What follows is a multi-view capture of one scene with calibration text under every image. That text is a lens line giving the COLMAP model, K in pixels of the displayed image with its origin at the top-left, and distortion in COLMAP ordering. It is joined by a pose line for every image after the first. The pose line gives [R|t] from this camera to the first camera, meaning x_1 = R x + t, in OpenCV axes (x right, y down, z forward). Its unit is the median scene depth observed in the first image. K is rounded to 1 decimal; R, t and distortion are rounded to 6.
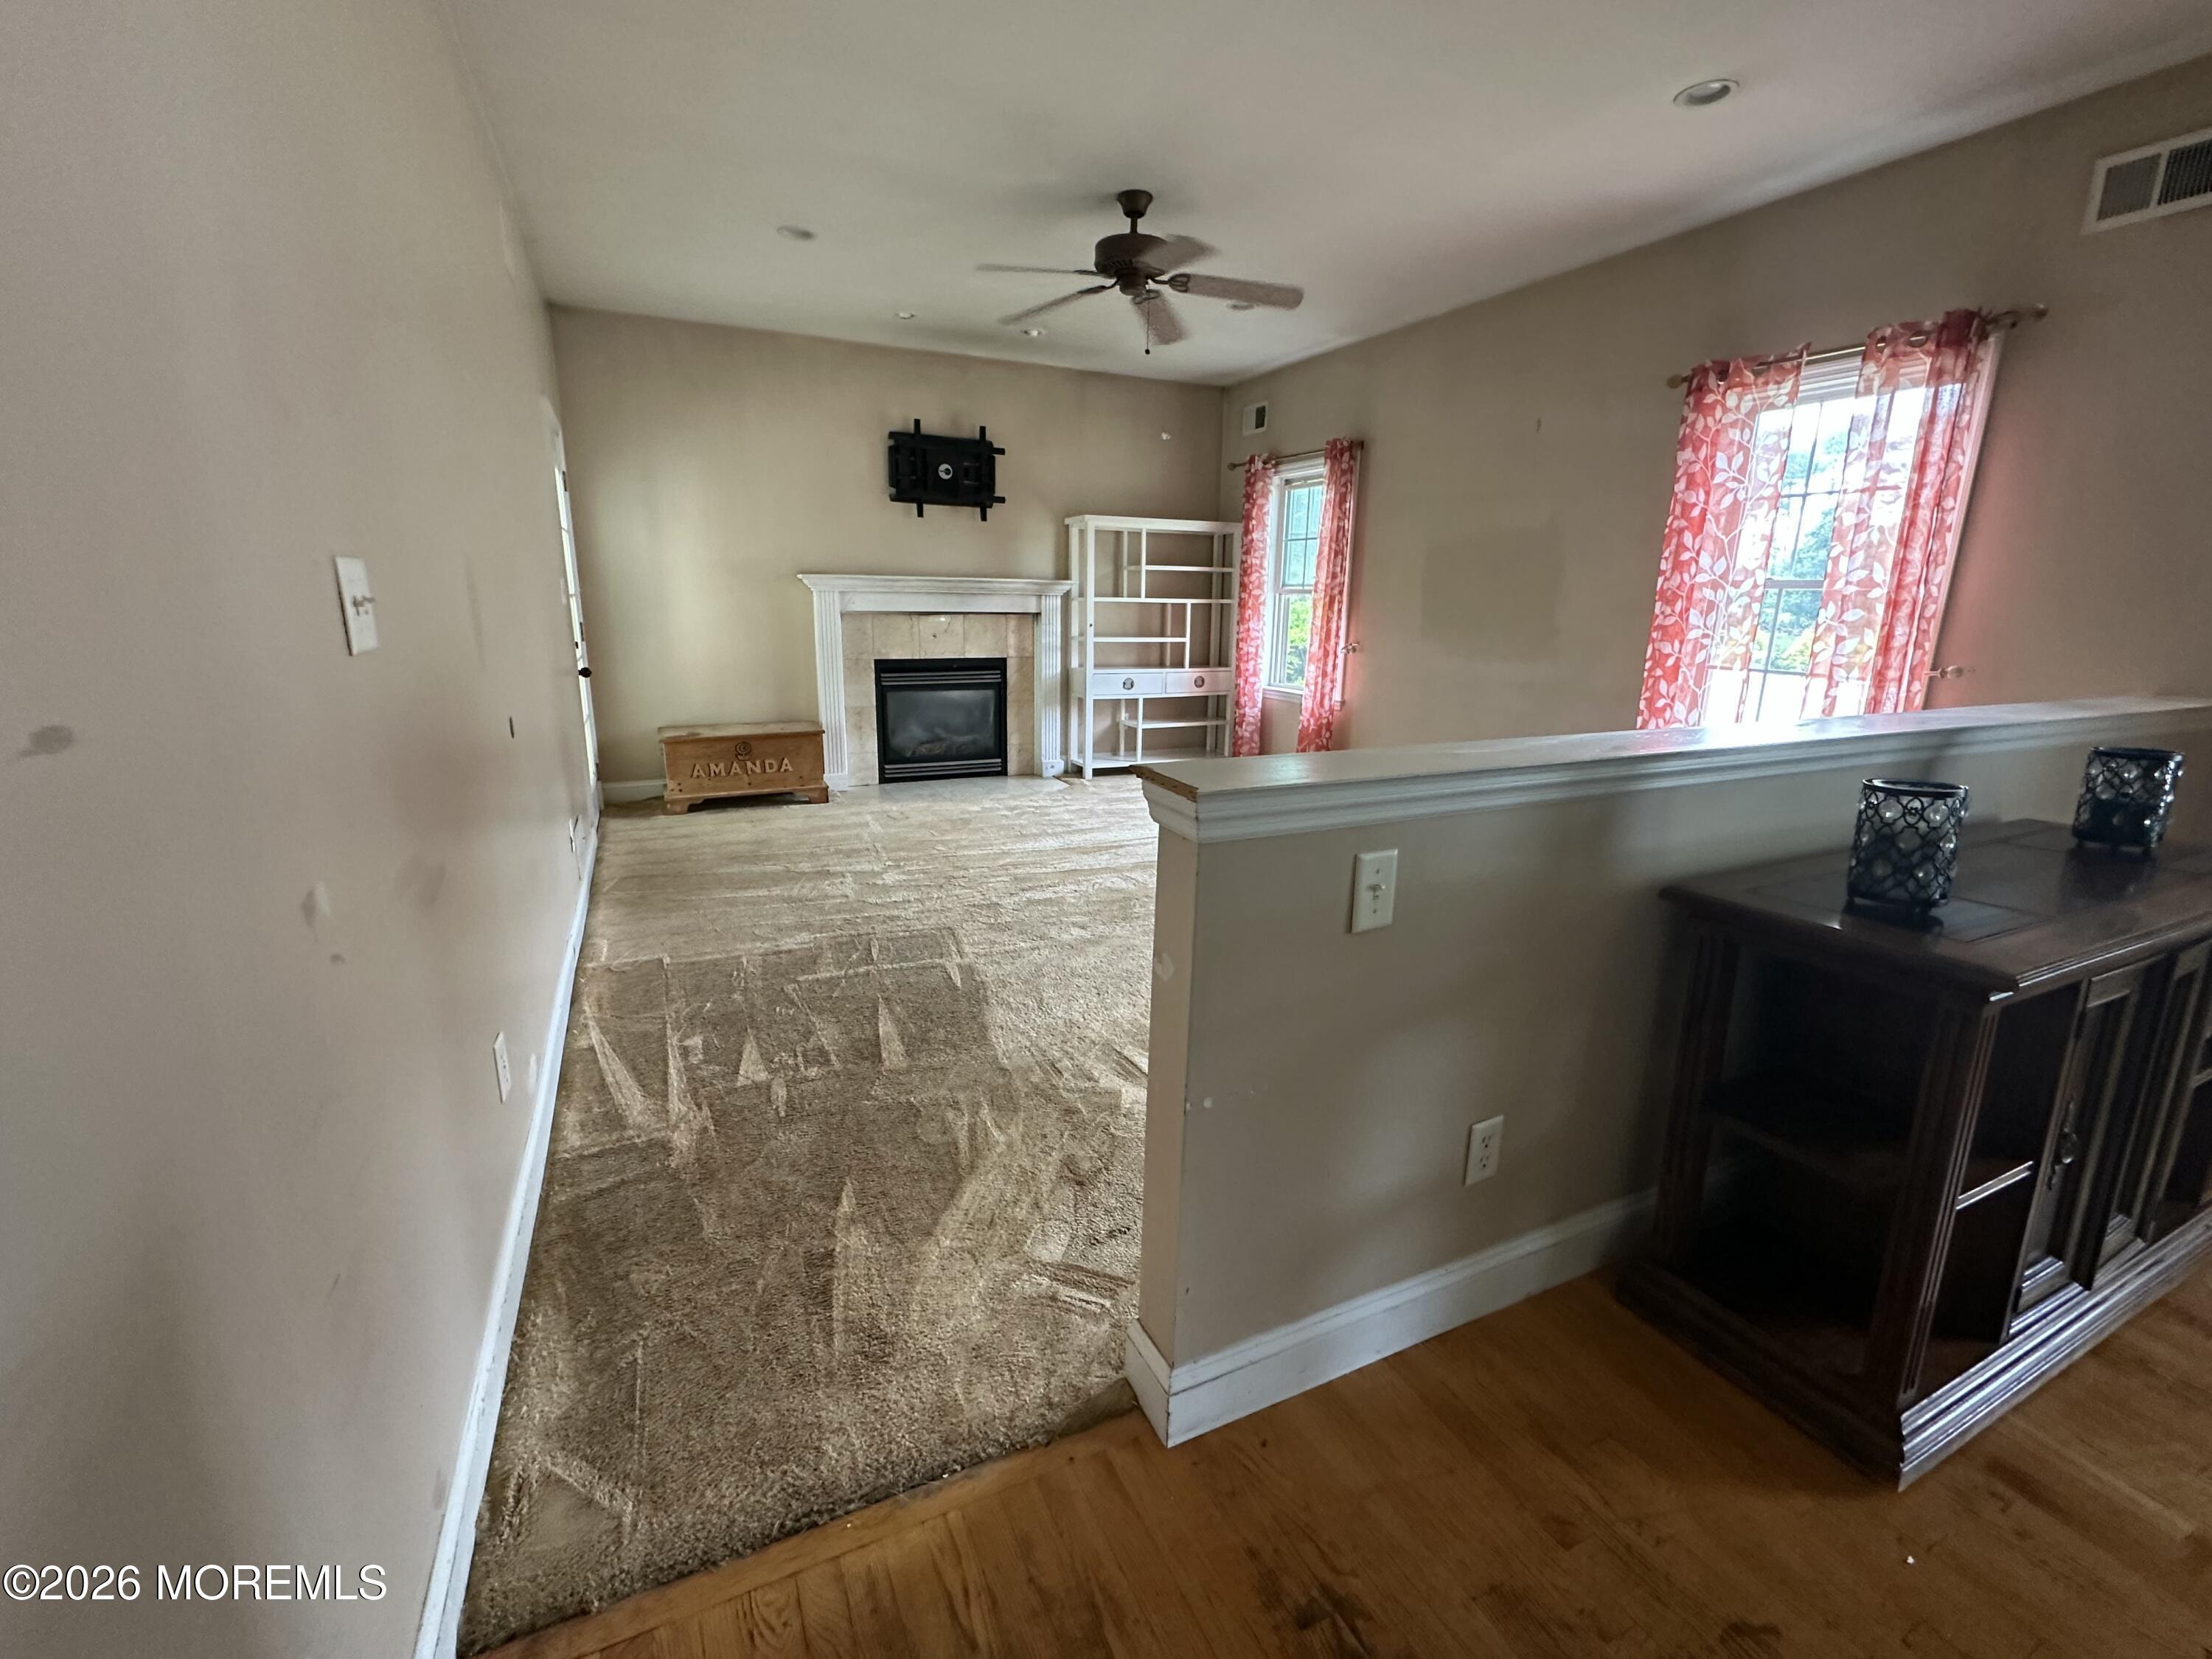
lens RADIAL K [[962.9, 0, 1107.3], [0, 962.9, 827.8], [0, 0, 1]] dist [-0.001017, 0.000619]
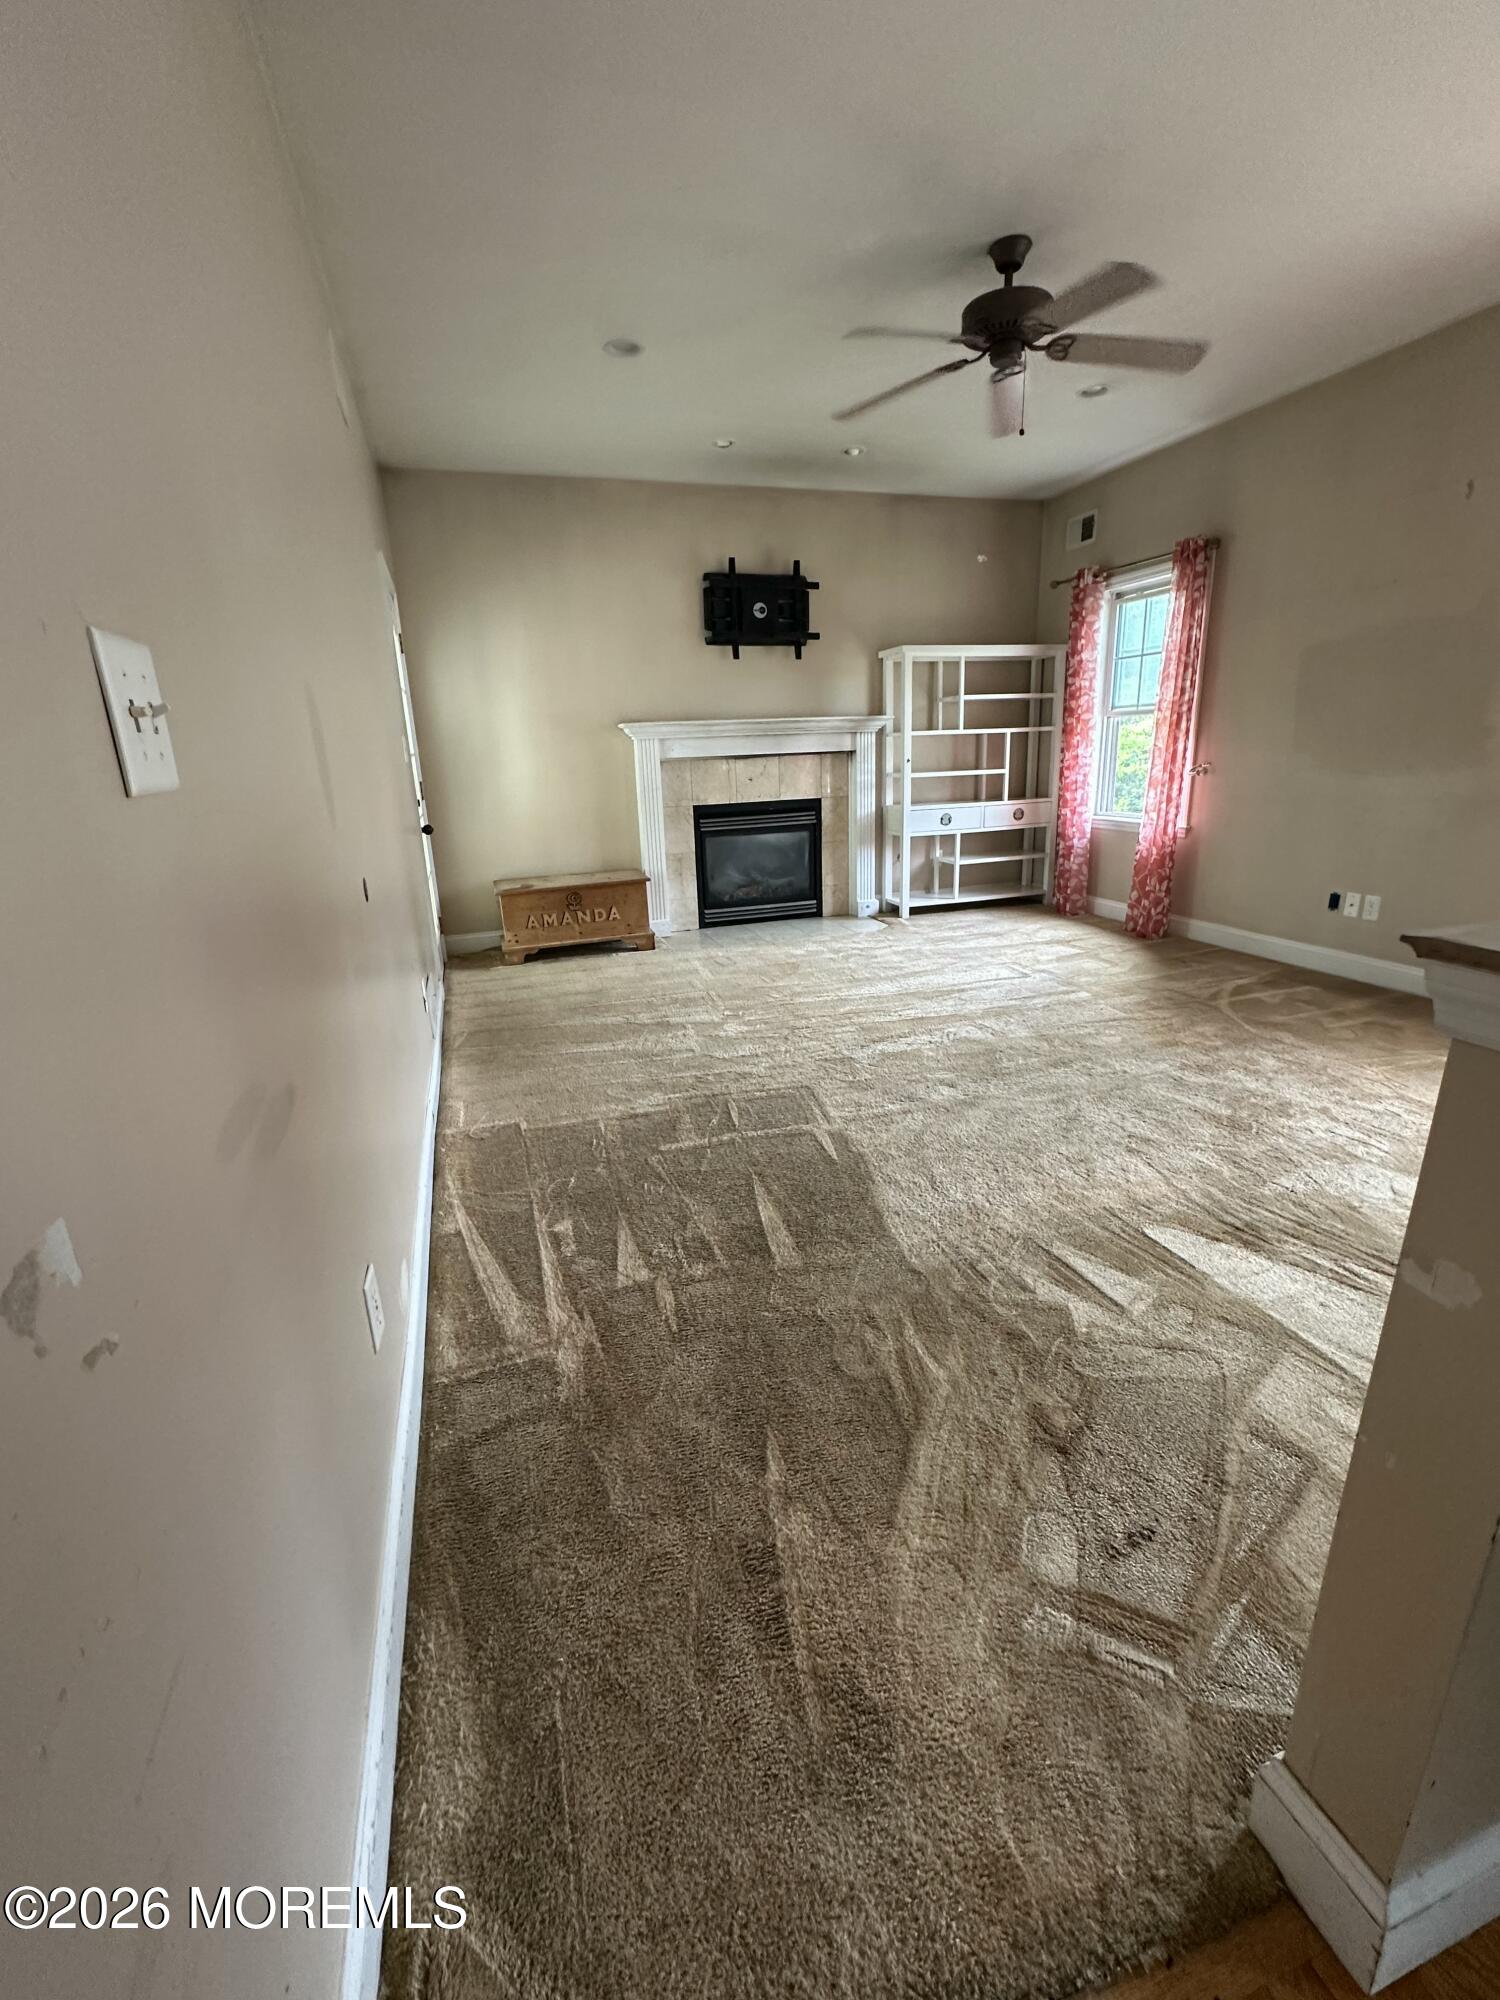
lens RADIAL K [[870.6, 0, 751.8], [0, 870.6, 998.8], [0, 0, 1]] dist [-0.001017, 0.000619]
pose [[0.990604, -0.015294, -0.135902, -0.089489], [0.021649, 0.998734, 0.045403, -0.018738], [0.135036, -0.047918, 0.989681, 0.140852]]
